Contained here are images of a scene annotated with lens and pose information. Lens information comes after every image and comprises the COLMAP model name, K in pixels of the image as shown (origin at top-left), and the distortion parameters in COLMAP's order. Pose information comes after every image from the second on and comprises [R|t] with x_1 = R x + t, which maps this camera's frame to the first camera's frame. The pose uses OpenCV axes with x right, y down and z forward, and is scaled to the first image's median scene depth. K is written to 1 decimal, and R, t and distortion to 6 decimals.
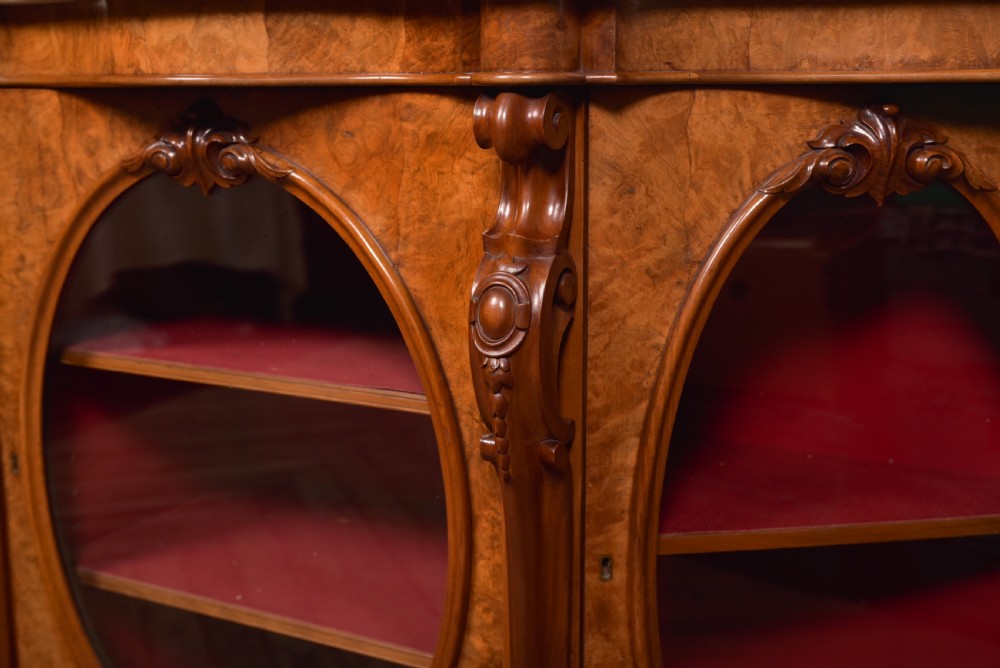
lens RADIAL K [[1237.2, 0, 500.0], [0, 1237.2, 334.0], [0, 0, 1]] dist [0.020099, 0.081602]
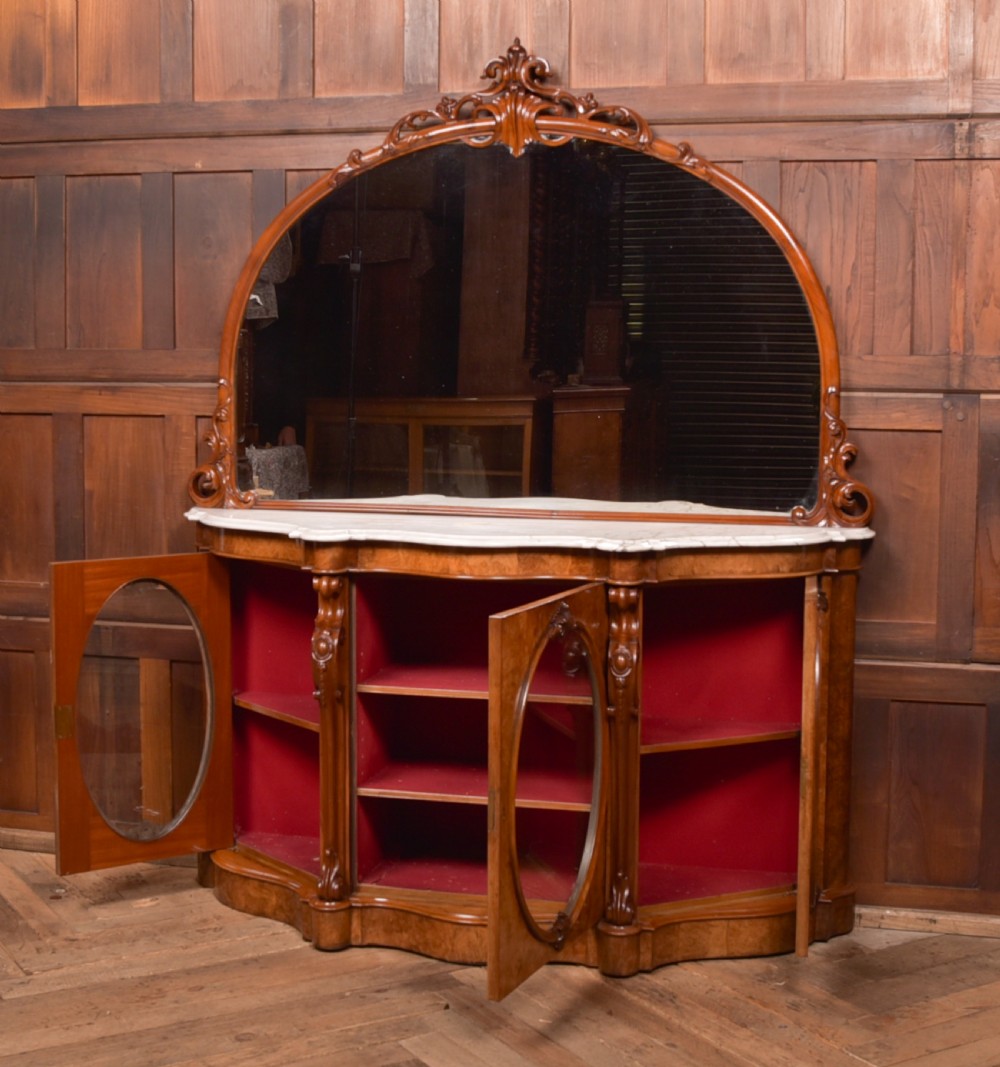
lens RADIAL K [[1761.3, 0, 530.0], [0, 1761.3, 492.6], [0, 0, 1]] dist [-0.127553, 0.175284]
pose [[0.965683, -0.009013, 0.259565, -0.354238], [0.040388, 0.992451, -0.115799, 0.016703], [-0.256562, 0.122308, 0.958758, -0.825741]]
